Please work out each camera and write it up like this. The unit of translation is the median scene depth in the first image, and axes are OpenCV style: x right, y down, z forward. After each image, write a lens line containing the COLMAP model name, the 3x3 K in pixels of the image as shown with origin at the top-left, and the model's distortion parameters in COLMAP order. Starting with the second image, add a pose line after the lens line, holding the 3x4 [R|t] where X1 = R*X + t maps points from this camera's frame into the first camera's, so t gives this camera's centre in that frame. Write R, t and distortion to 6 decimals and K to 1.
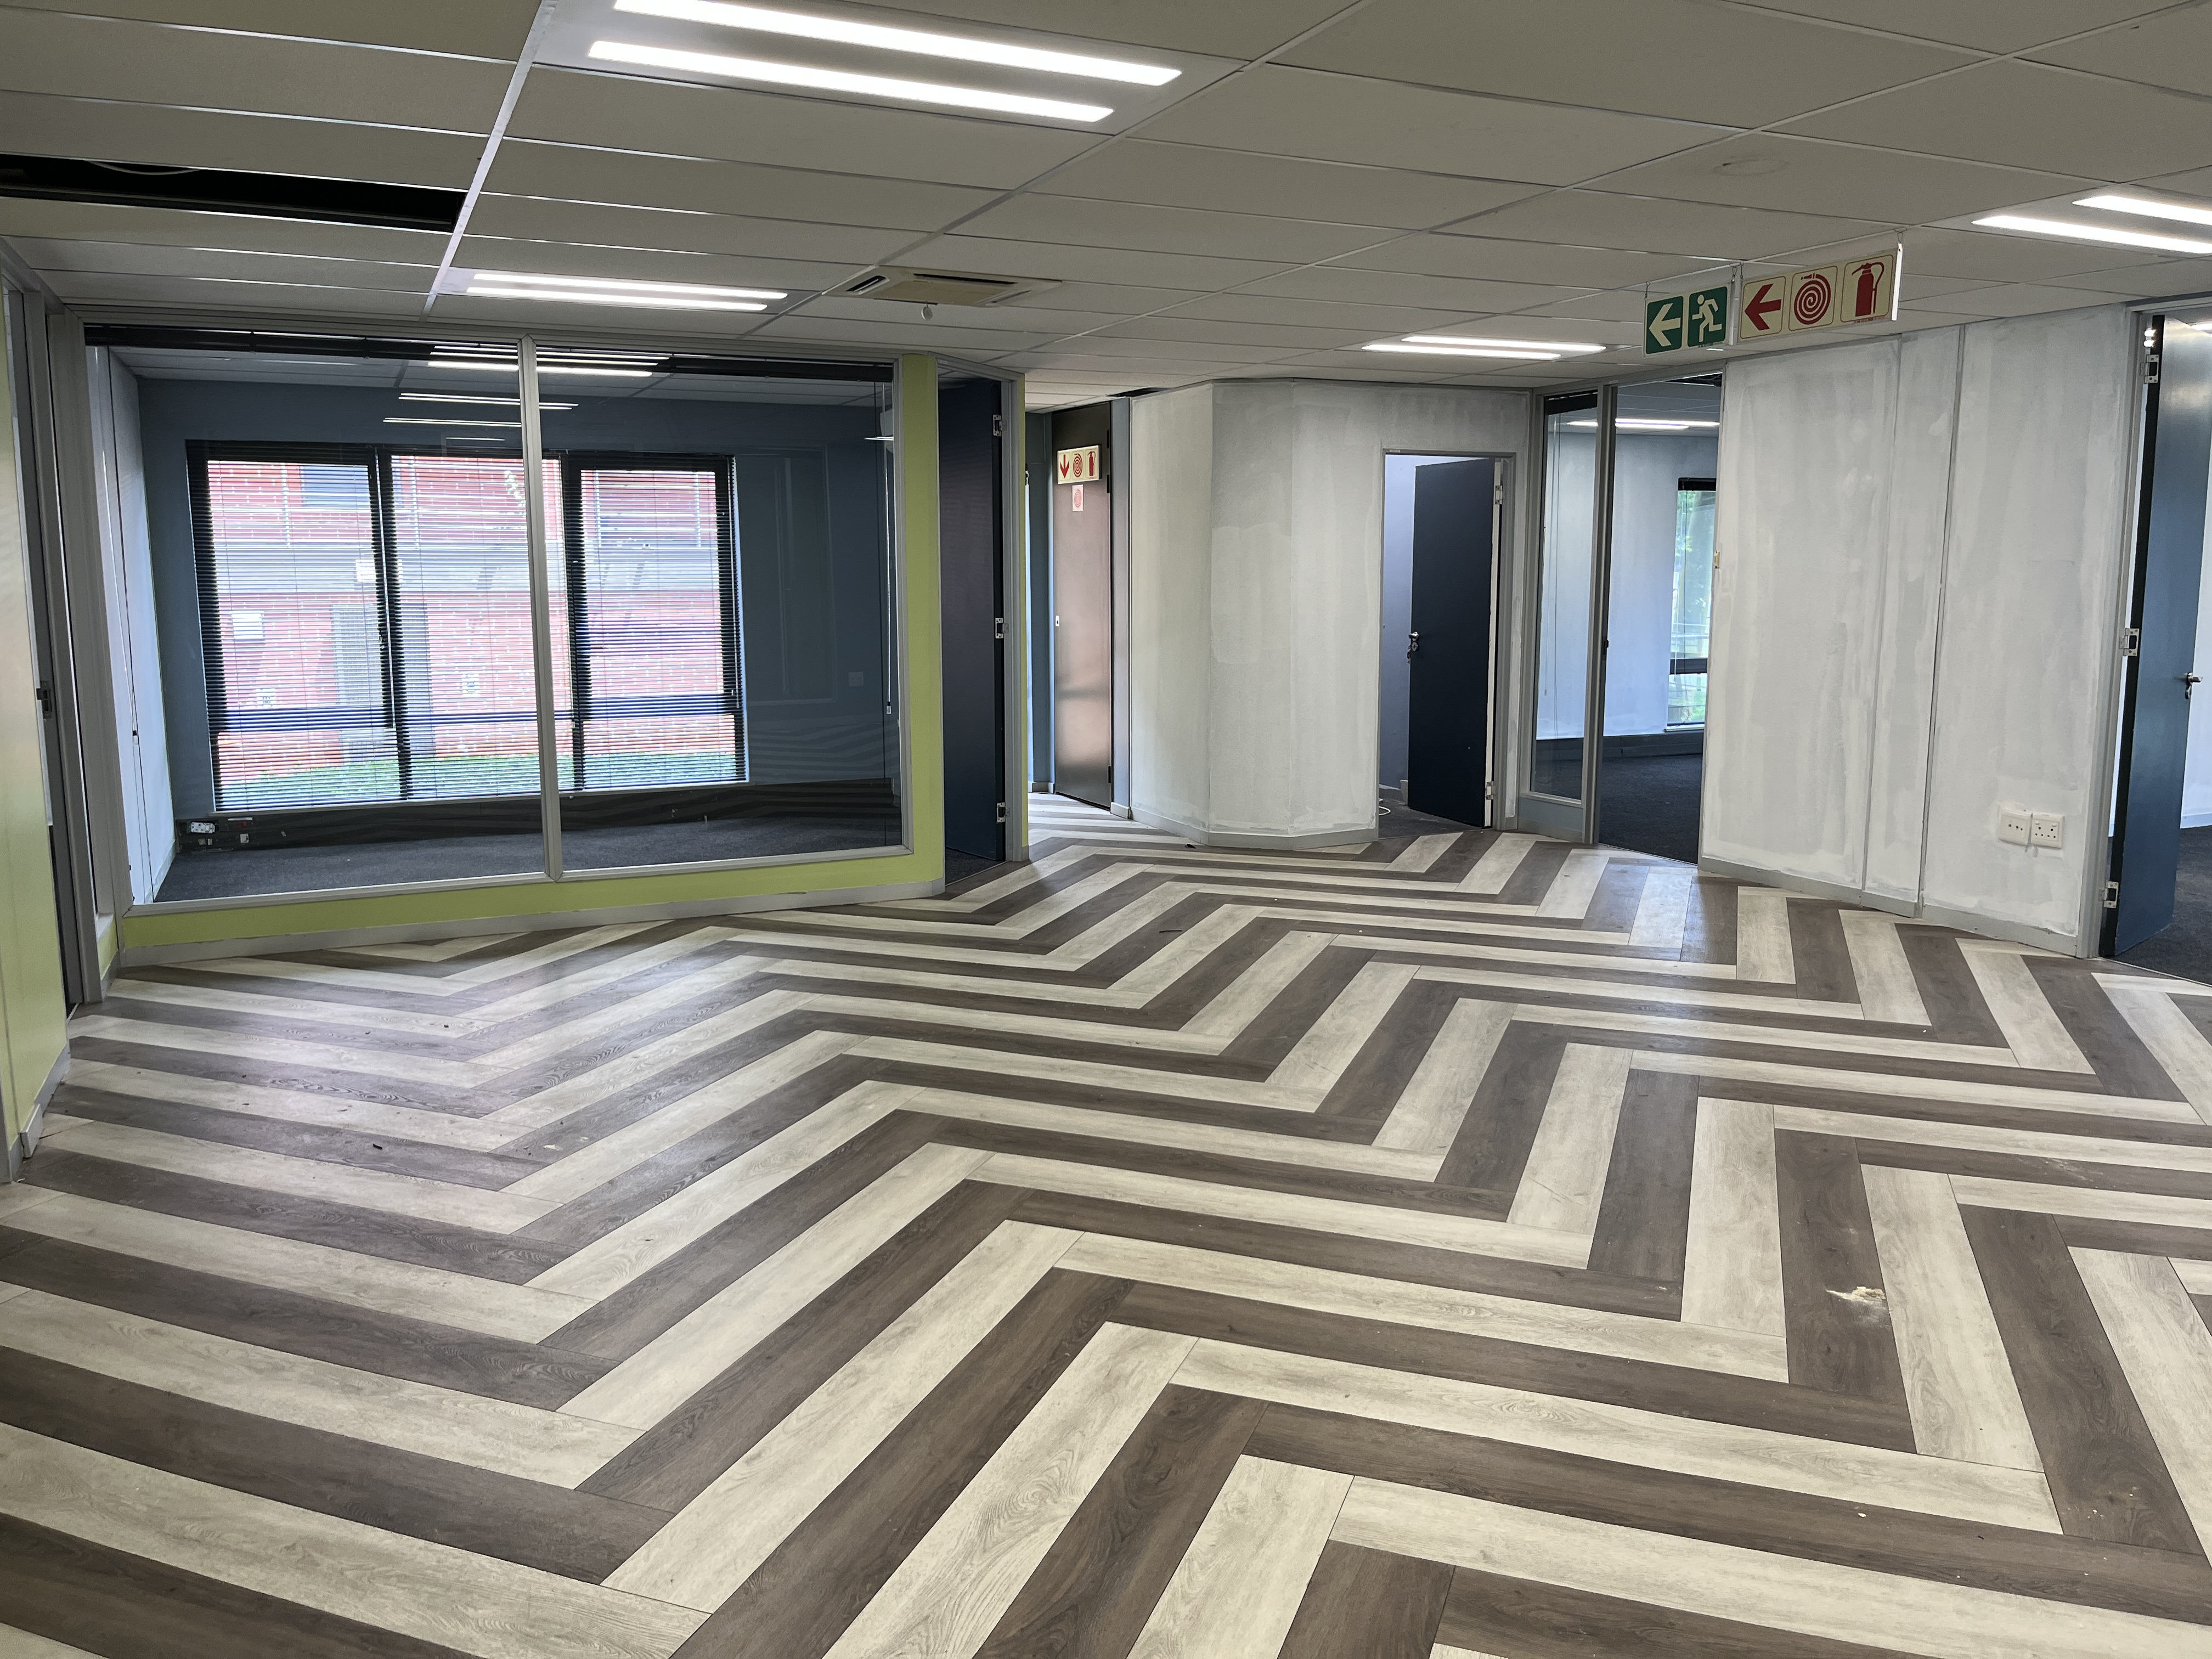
lens RADIAL K [[1674.8, 0, 1105.8], [0, 1674.8, 824.2], [0, 0, 1]] dist [0.028552, -0.032296]
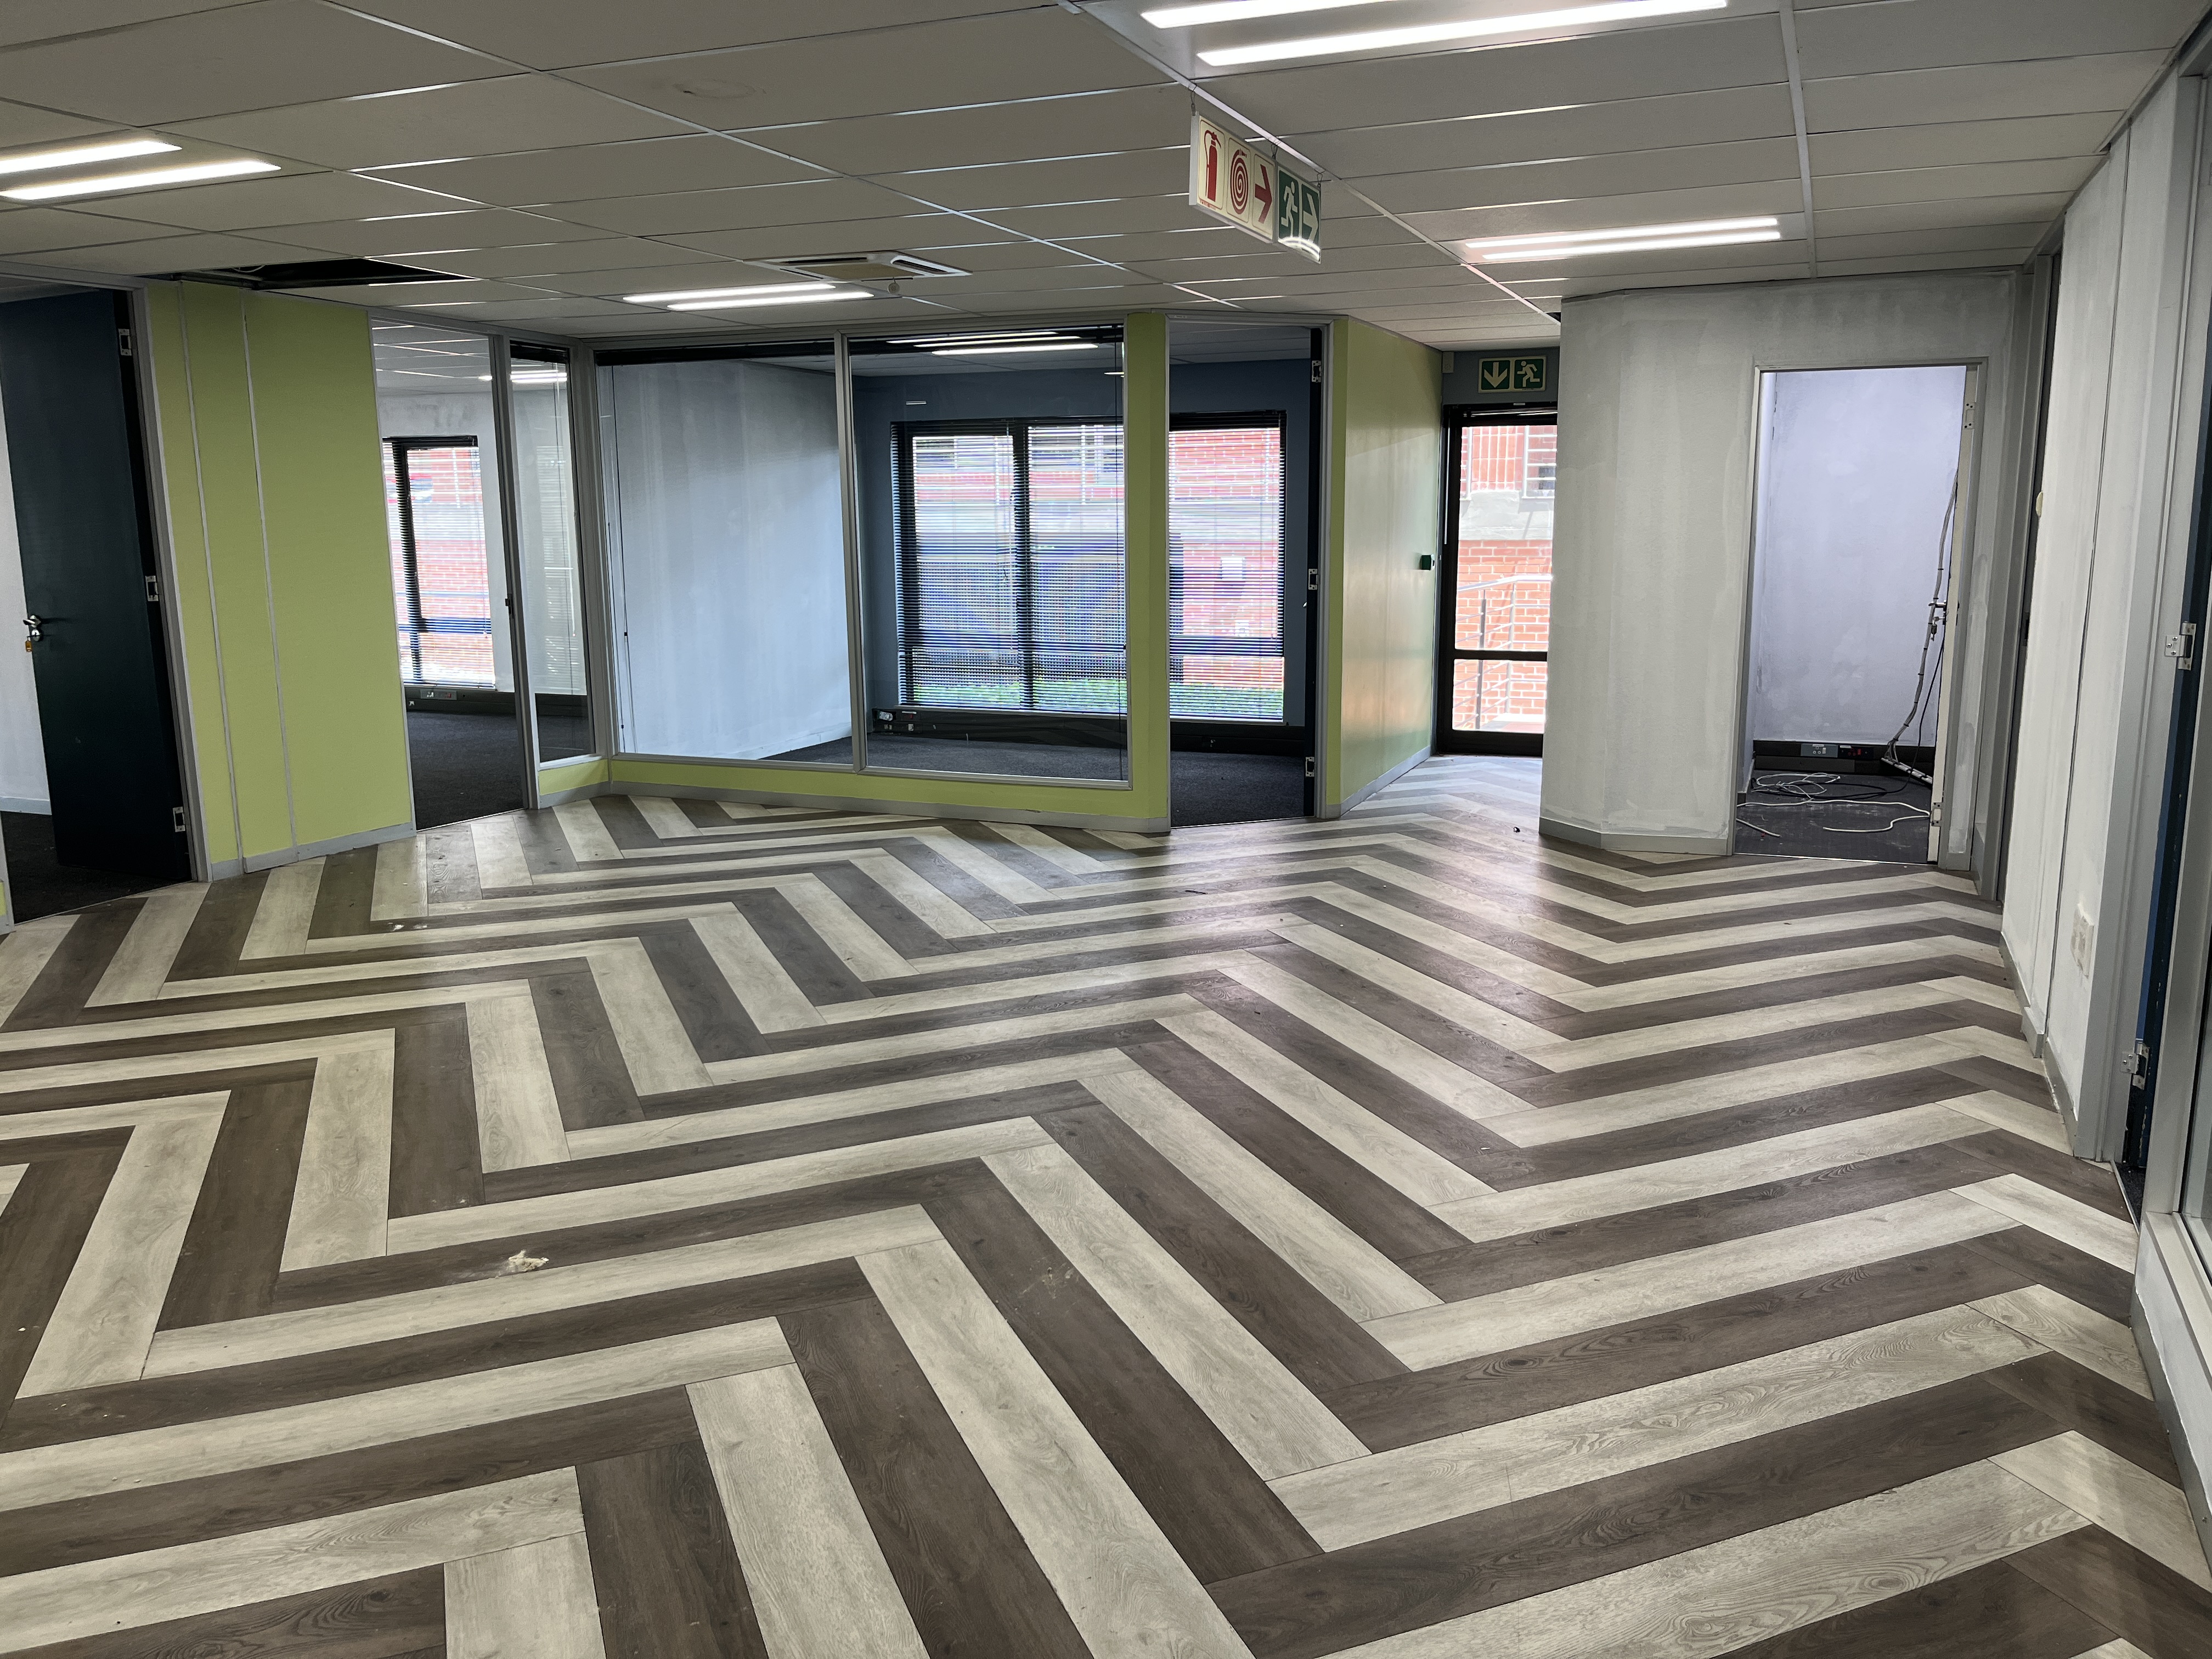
lens RADIAL K [[1674.8, 0, 1114.7], [0, 1674.8, 822.8], [0, 0, 1]] dist [0.028552, -0.032296]
pose [[0.675594, 0.130407, -0.725650, 0.707762], [-0.106976, 0.991156, 0.078524, -0.048159], [0.729472, 0.024576, 0.683569, 0.294410]]
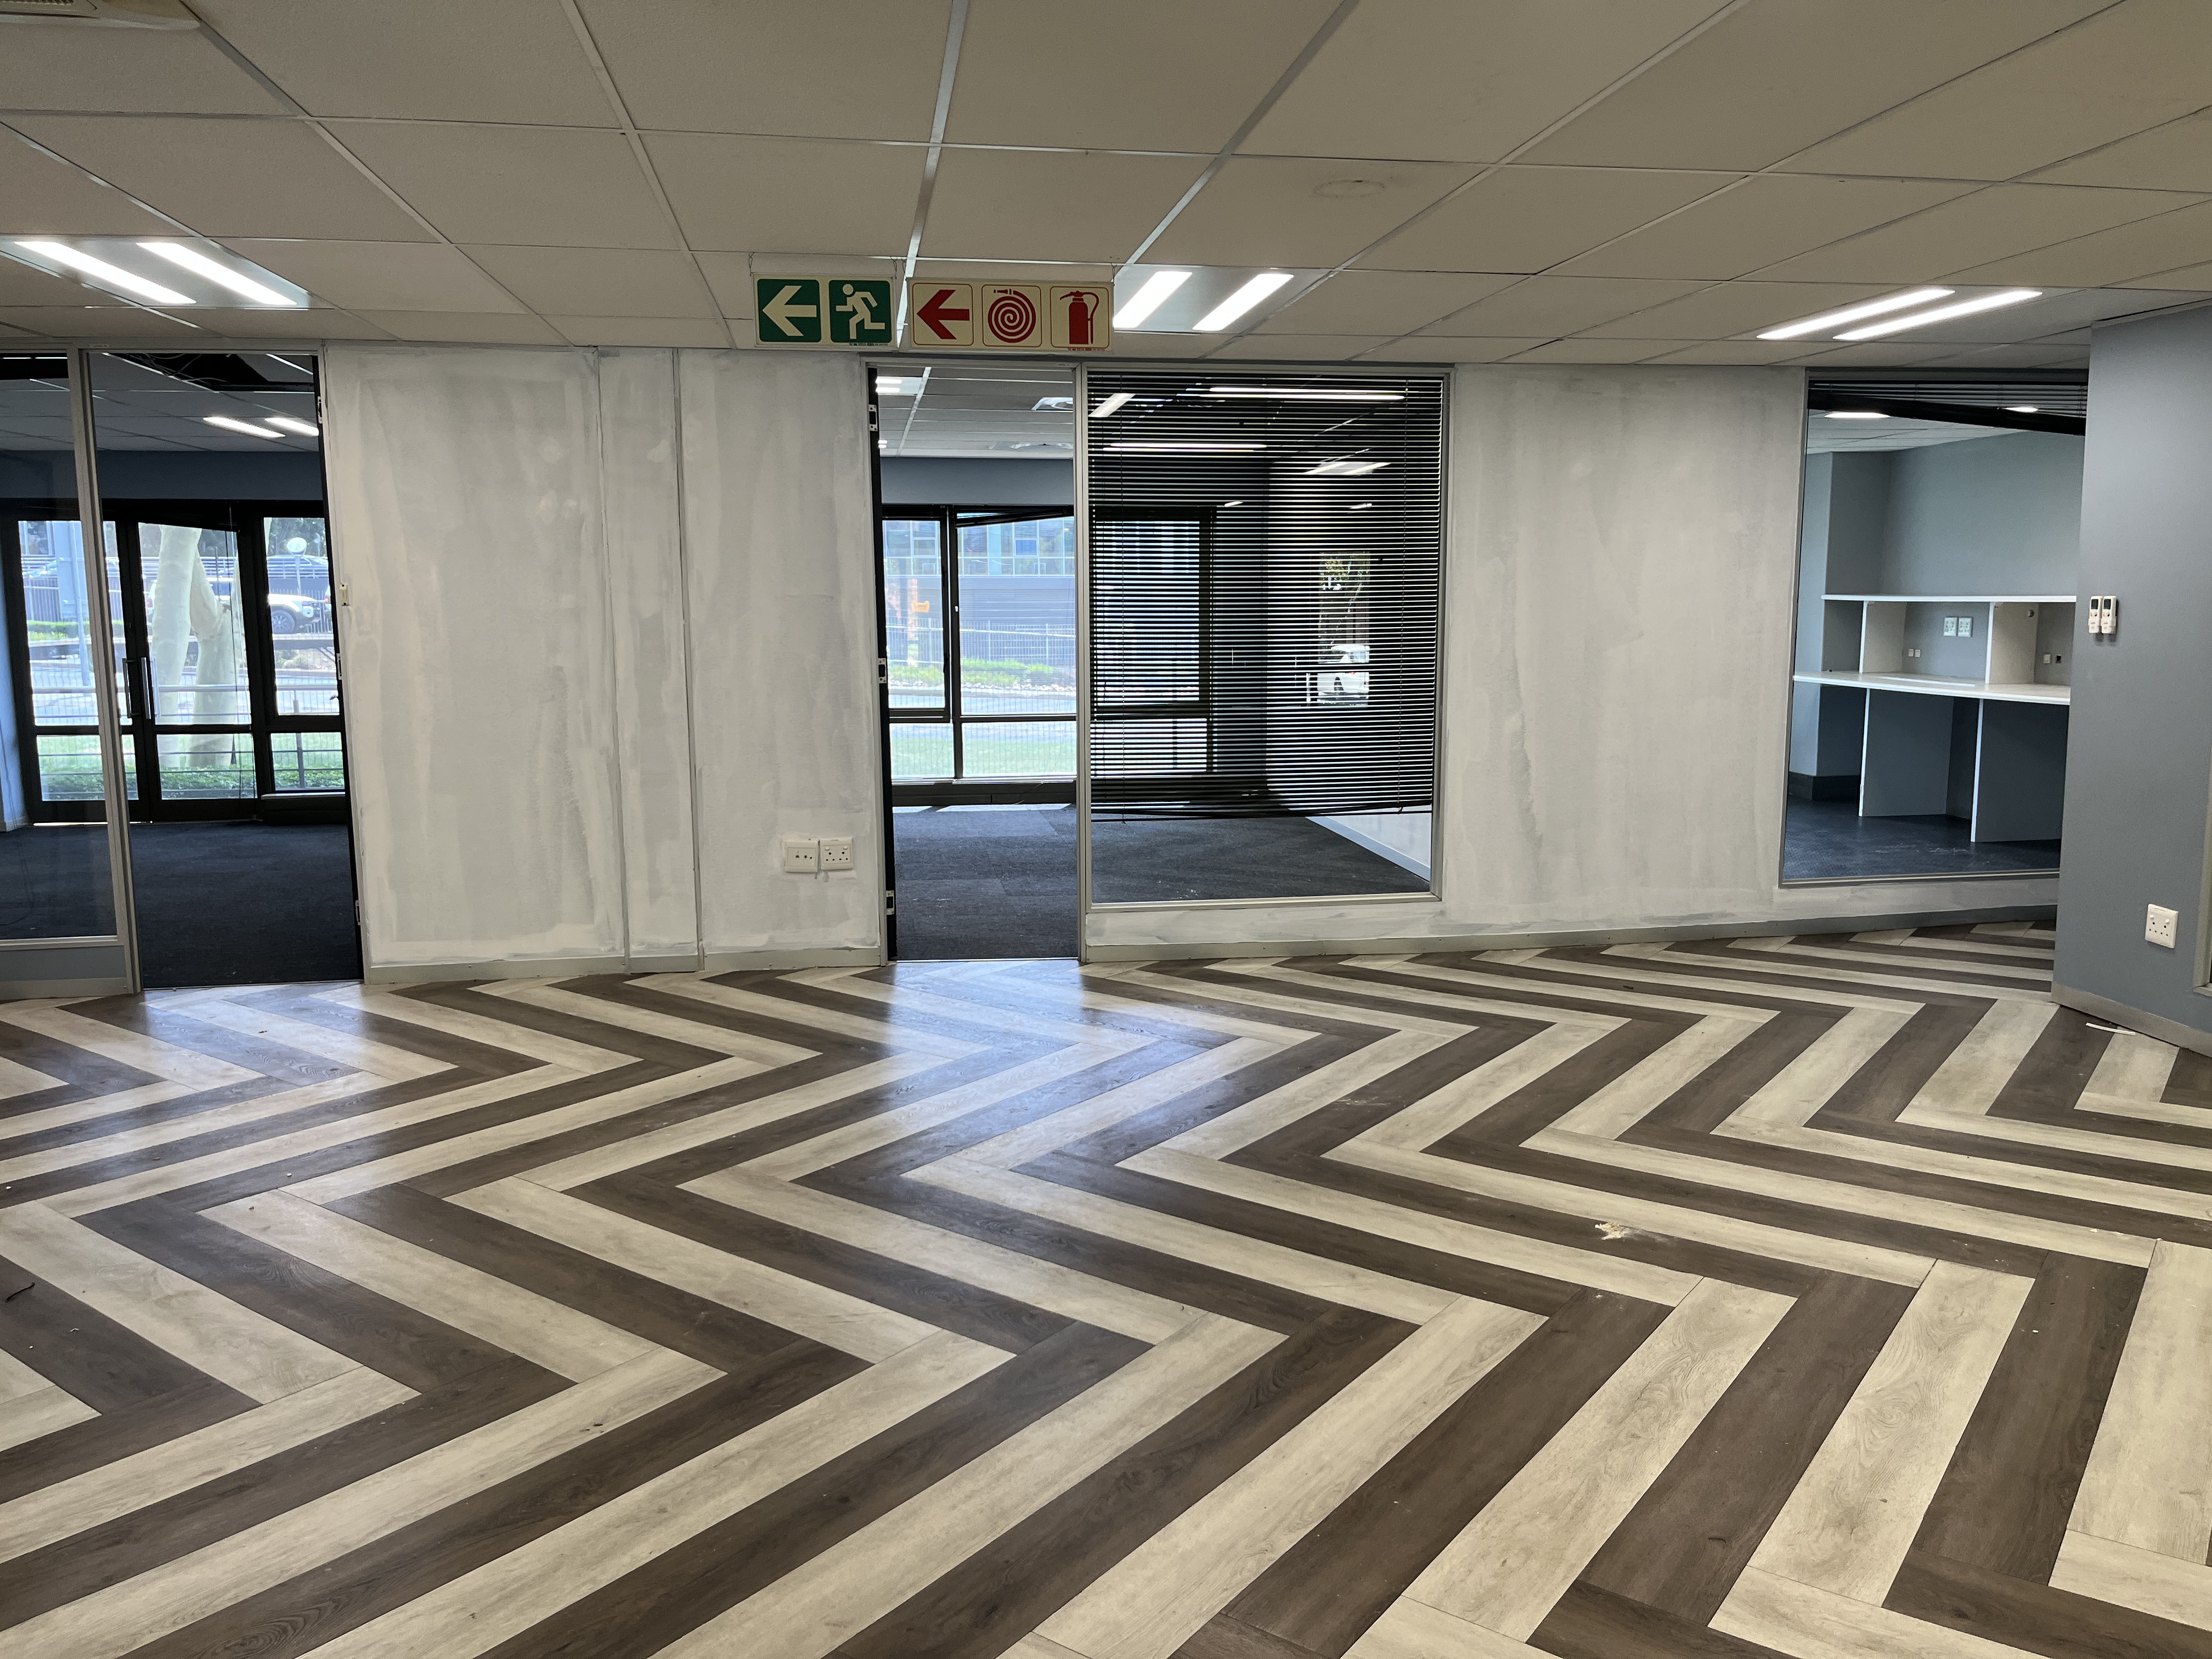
lens RADIAL K [[1674.8, 0, 1147.9], [0, 1674.8, 852.4], [0, 0, 1]] dist [0.028552, -0.032296]
pose [[0.263083, -0.147965, 0.953359, -0.353356], [0.155543, 0.981747, 0.109449, -0.075641], [-0.952152, 0.119494, 0.281296, 0.490730]]
